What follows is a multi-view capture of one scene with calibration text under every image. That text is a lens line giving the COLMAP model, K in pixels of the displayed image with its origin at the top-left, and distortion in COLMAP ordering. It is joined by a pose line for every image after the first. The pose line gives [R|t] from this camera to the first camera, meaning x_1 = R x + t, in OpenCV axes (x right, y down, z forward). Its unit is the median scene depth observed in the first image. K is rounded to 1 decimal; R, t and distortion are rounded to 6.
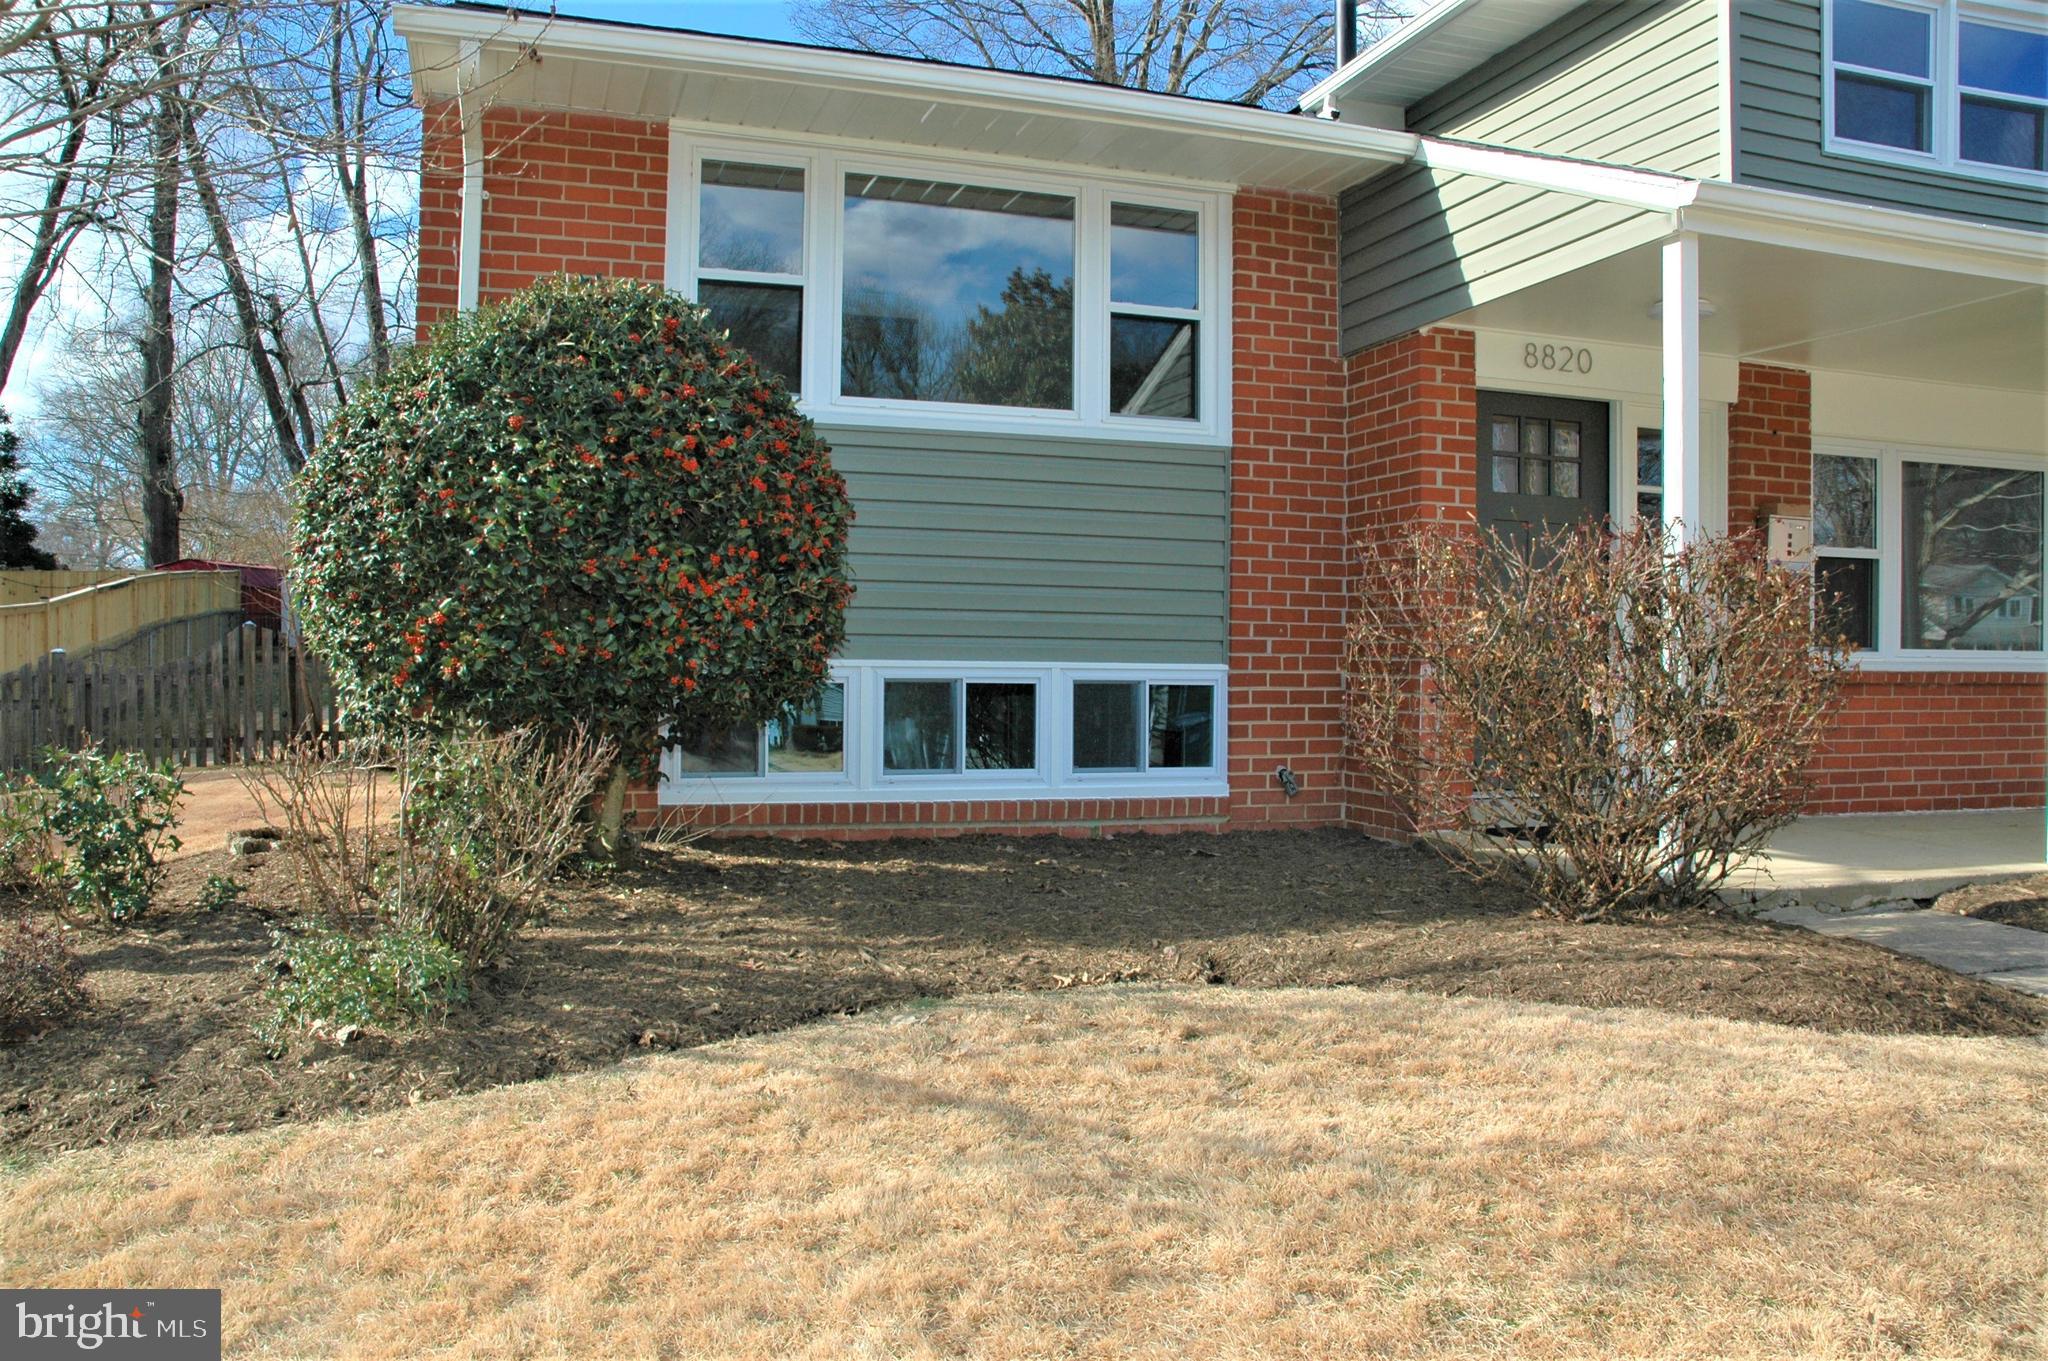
lens RADIAL K [[1565.0, 0, 1024.0], [0, 1565.0, 680.5], [0, 0, 1]] dist [-0.180260, 0.162539]
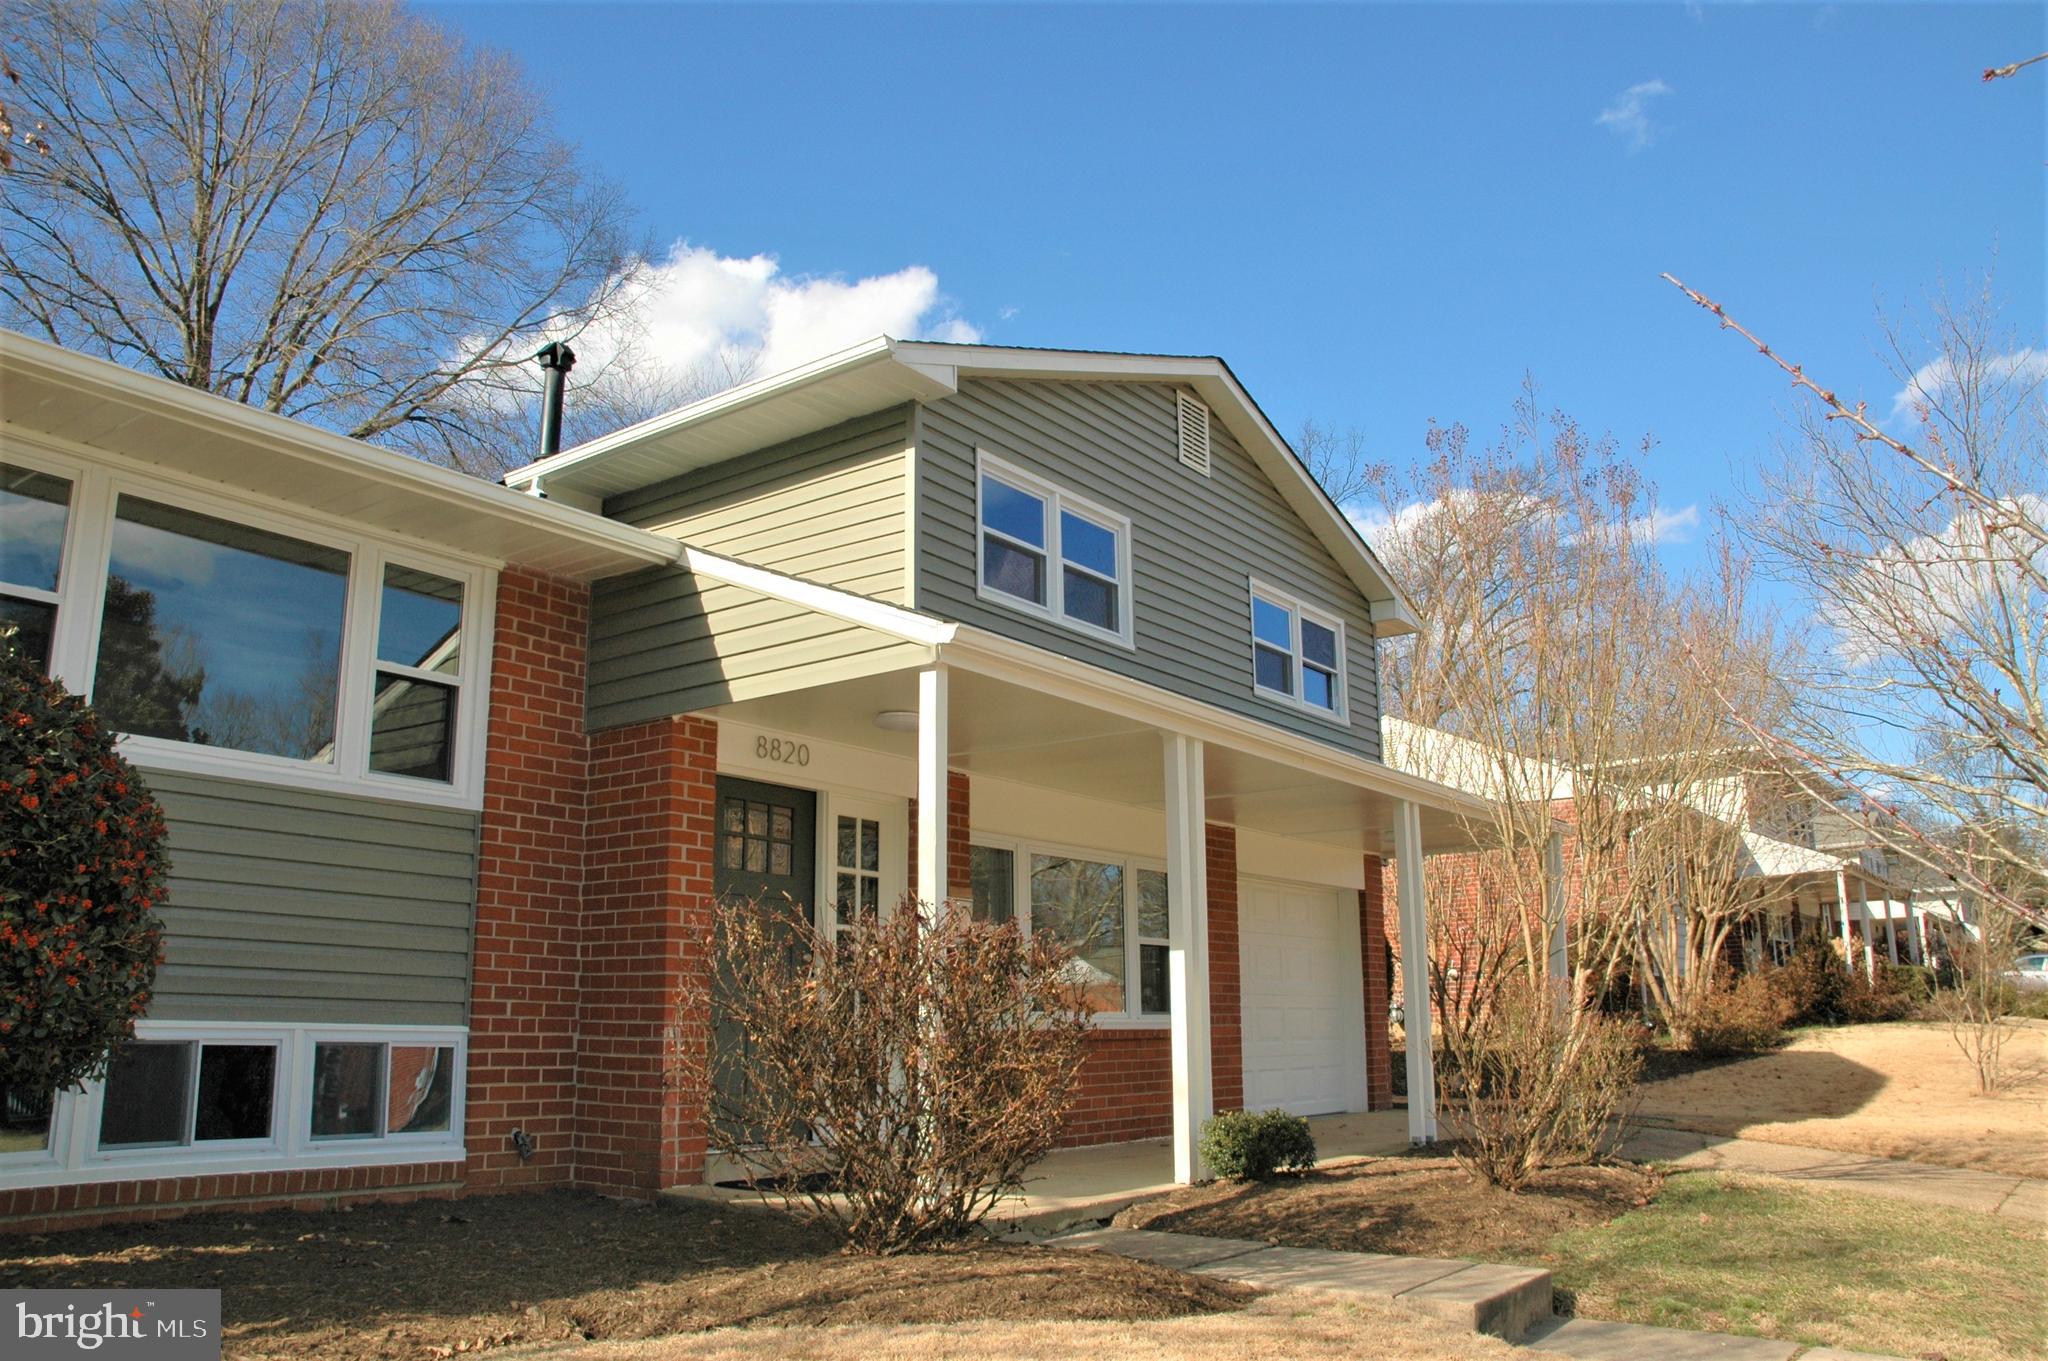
lens RADIAL K [[1565.0, 0, 1024.0], [0, 1565.0, 680.5], [0, 0, 1]] dist [-0.180260, 0.162539]
pose [[0.823018, 0.111997, 0.556865, -0.150877], [0.019101, 0.974358, -0.224192, -0.000813], [-0.567695, 0.195151, 0.799774, -0.031184]]
